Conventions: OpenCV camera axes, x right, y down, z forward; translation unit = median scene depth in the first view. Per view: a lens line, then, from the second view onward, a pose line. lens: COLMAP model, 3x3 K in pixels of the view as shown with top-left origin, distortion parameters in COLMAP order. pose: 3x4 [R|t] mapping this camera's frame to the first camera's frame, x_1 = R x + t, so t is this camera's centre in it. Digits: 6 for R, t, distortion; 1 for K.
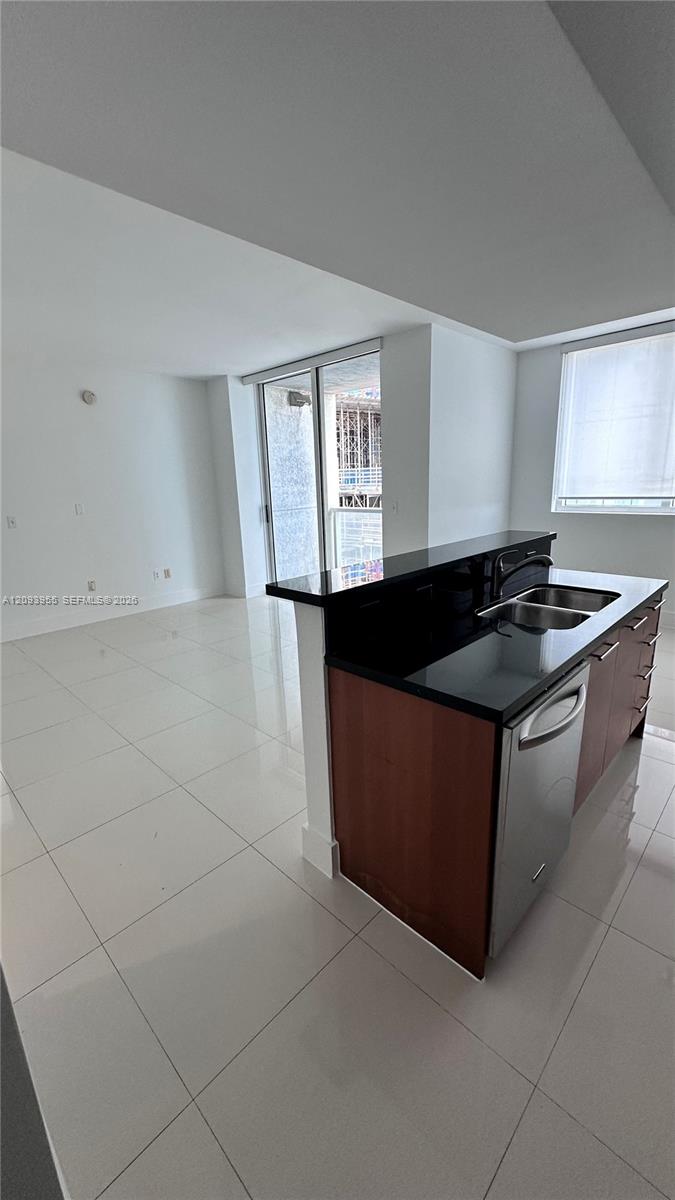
lens RADIAL K [[475.8, 0, 337.5], [0, 475.8, 600.0], [0, 0, 1]] dist [-0.006867, 0.000061]
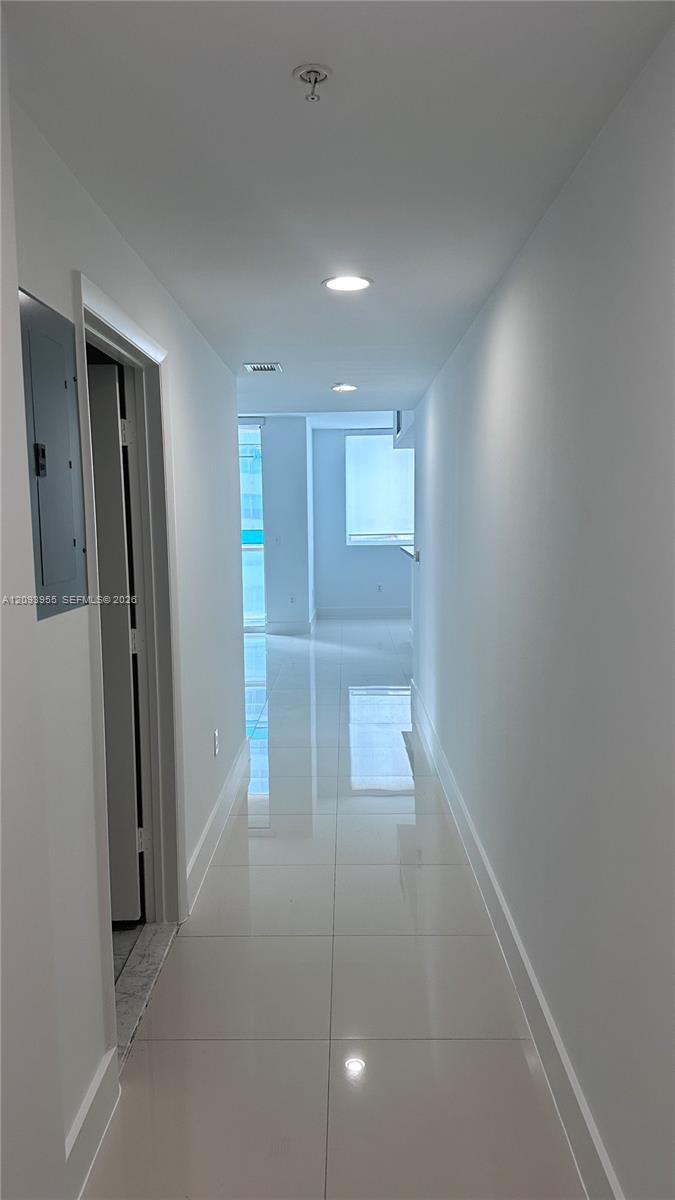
lens RADIAL K [[852.1, 0, 337.5], [0, 852.1, 600.0], [0, 0, 1]] dist [0.057663, -0.000614]
pose [[0.721895, -0.044568, 0.690566, -1.082575], [0.158899, 0.981935, -0.102735, 0.184594], [-0.673512, 0.183894, 0.715936, -0.594703]]
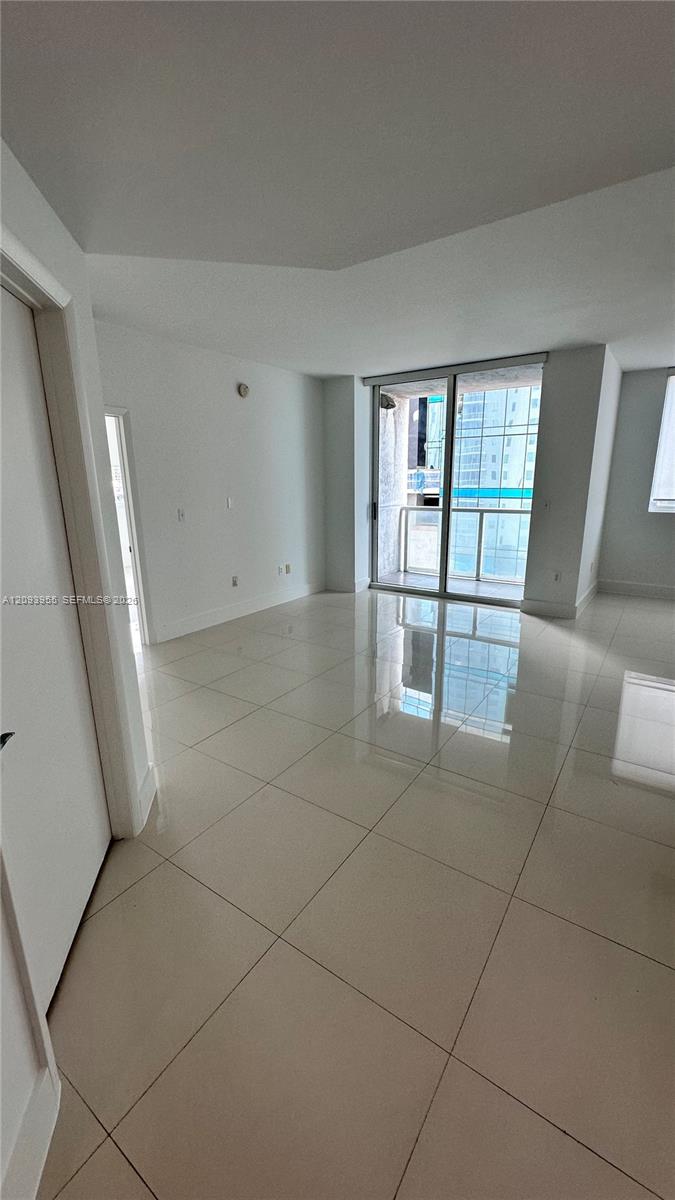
lens RADIAL K [[475.8, 0, 337.5], [0, 475.8, 600.0], [0, 0, 1]] dist [-0.006867, 0.000061]
pose [[0.985306, -0.020548, 0.169557, -0.432189], [0.021310, 0.999769, -0.002675, 0.014895], [-0.169463, 0.006249, 0.985517, -0.007468]]
